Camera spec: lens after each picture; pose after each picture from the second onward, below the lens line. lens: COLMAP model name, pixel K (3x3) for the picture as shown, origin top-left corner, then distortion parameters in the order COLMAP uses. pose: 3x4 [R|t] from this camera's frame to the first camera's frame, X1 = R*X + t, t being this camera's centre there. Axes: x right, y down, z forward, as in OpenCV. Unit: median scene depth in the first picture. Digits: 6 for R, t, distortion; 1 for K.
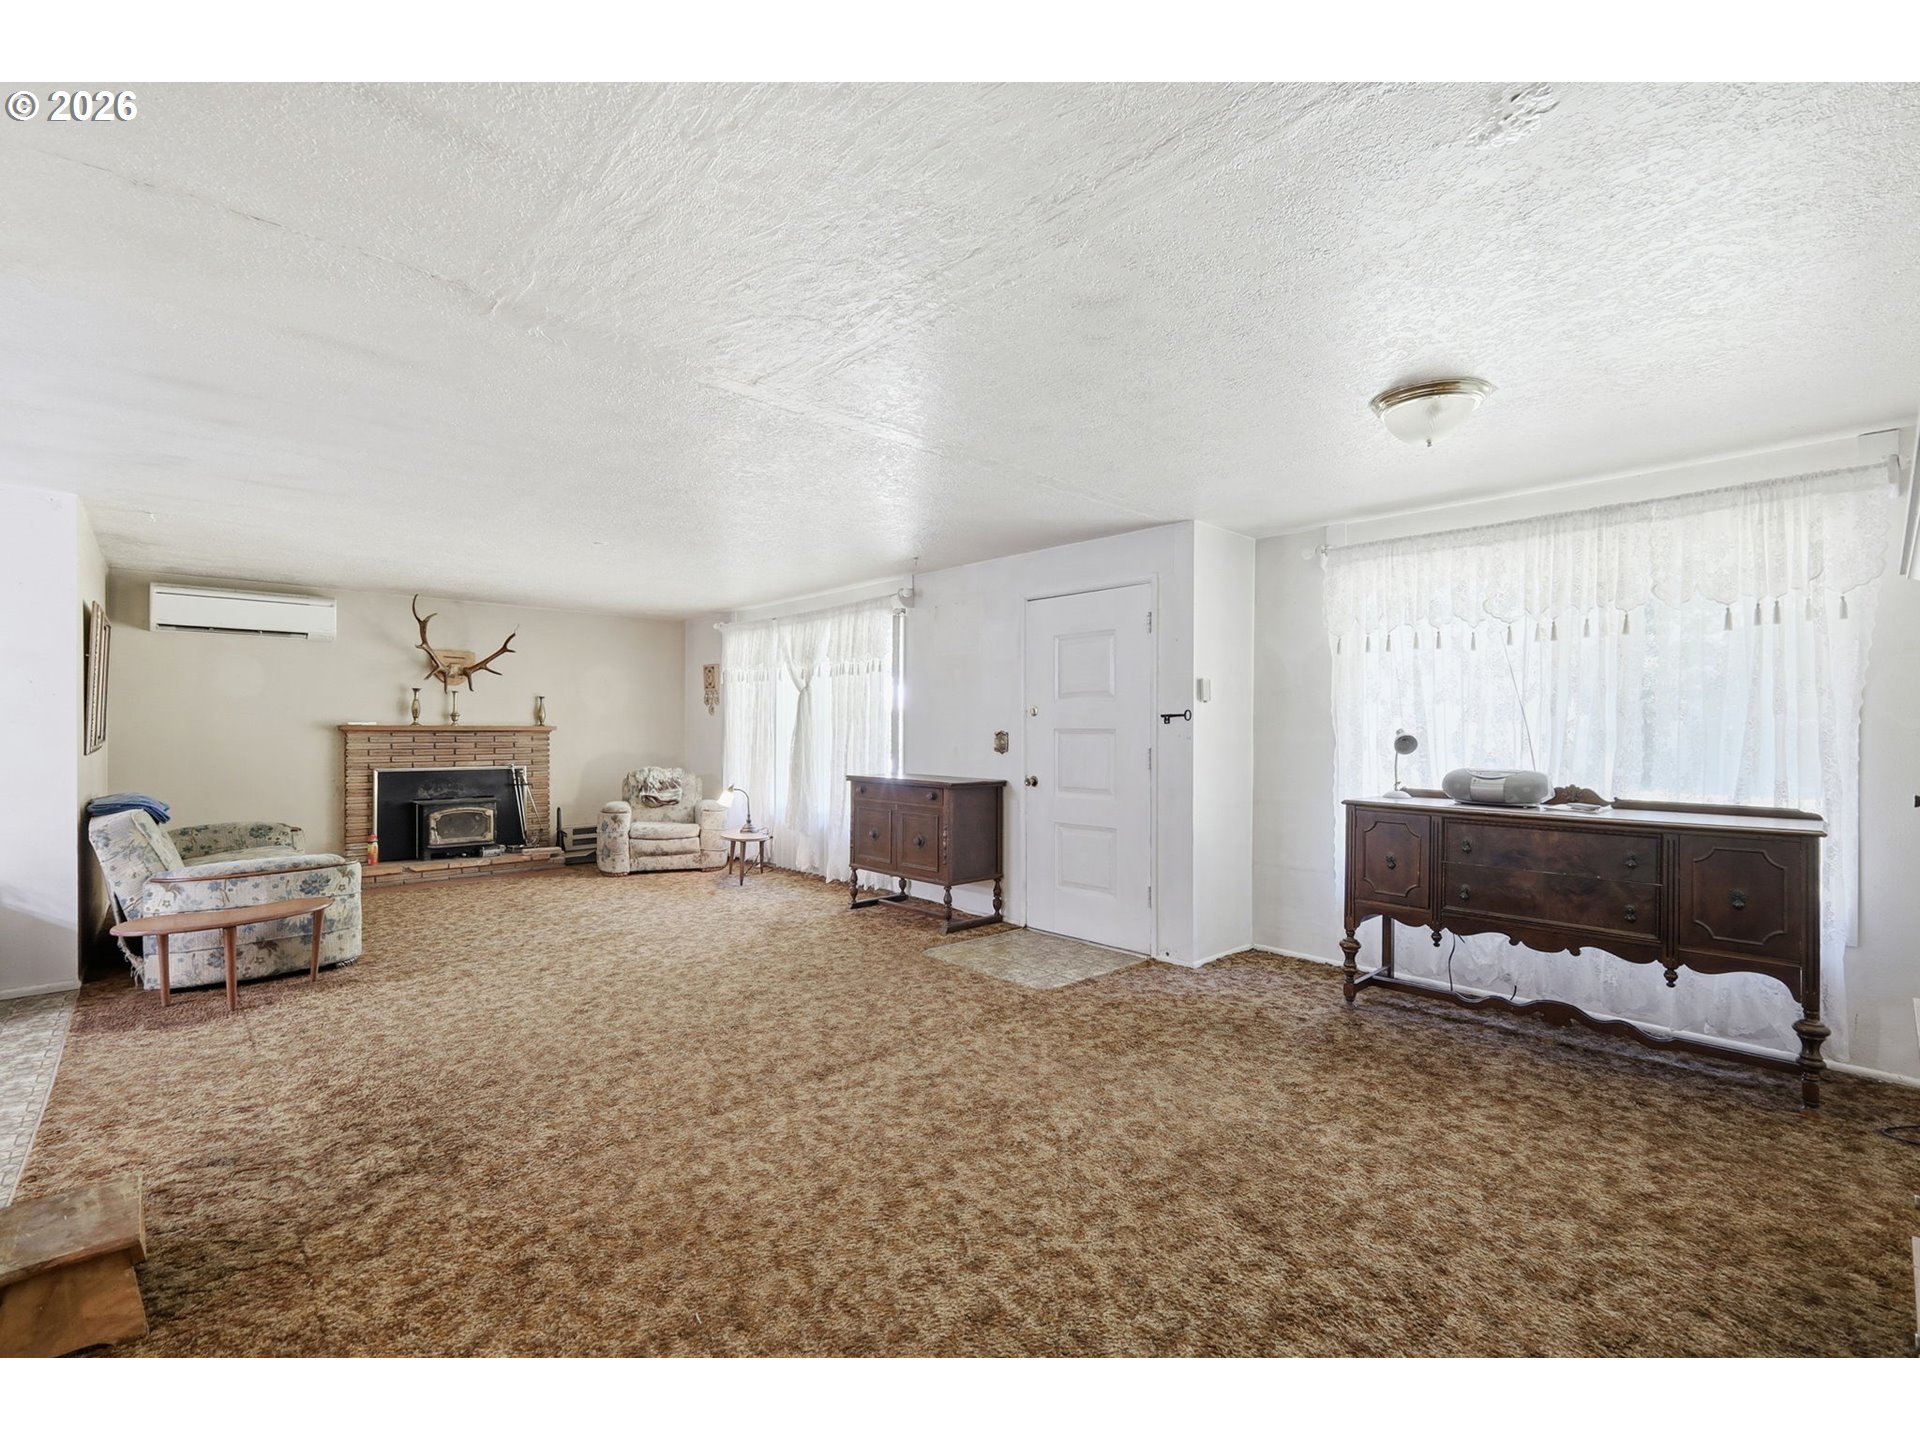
lens RADIAL K [[843.4, 0, 962.8], [0, 843.4, 727.5], [0, 0, 1]] dist [0.004355, 0.000262]
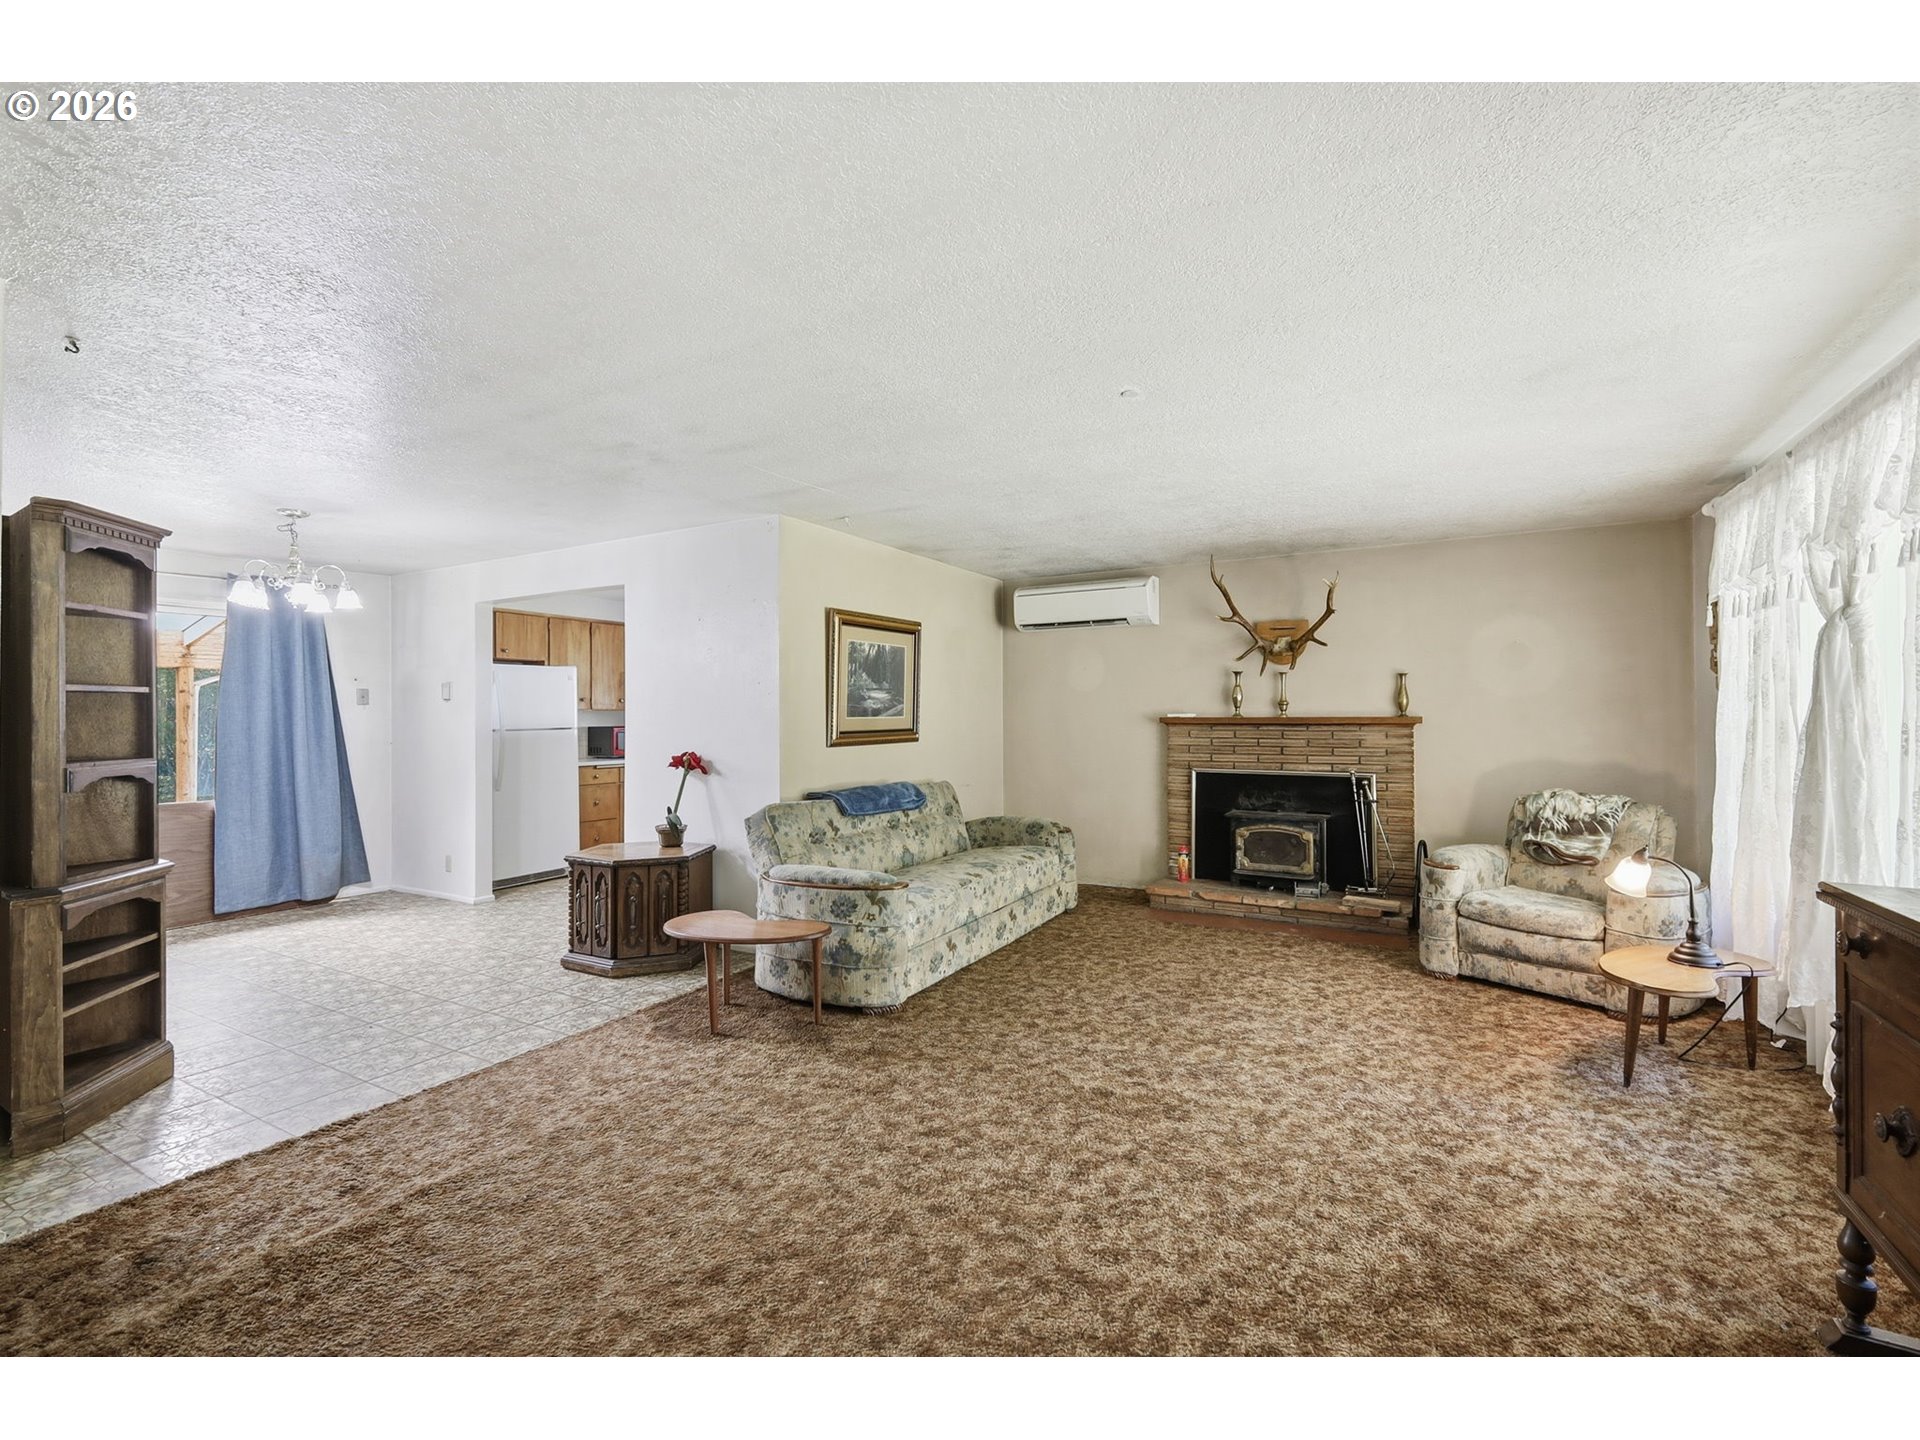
lens RADIAL K [[843.4, 0, 956.9], [0, 843.4, 715.6], [0, 0, 1]] dist [0.004355, 0.000262]
pose [[0.300986, -0.005835, -0.953611, 0.071540], [0.005196, 0.999976, -0.004478, -0.002602], [0.953614, -0.003607, 0.301009, 0.812126]]
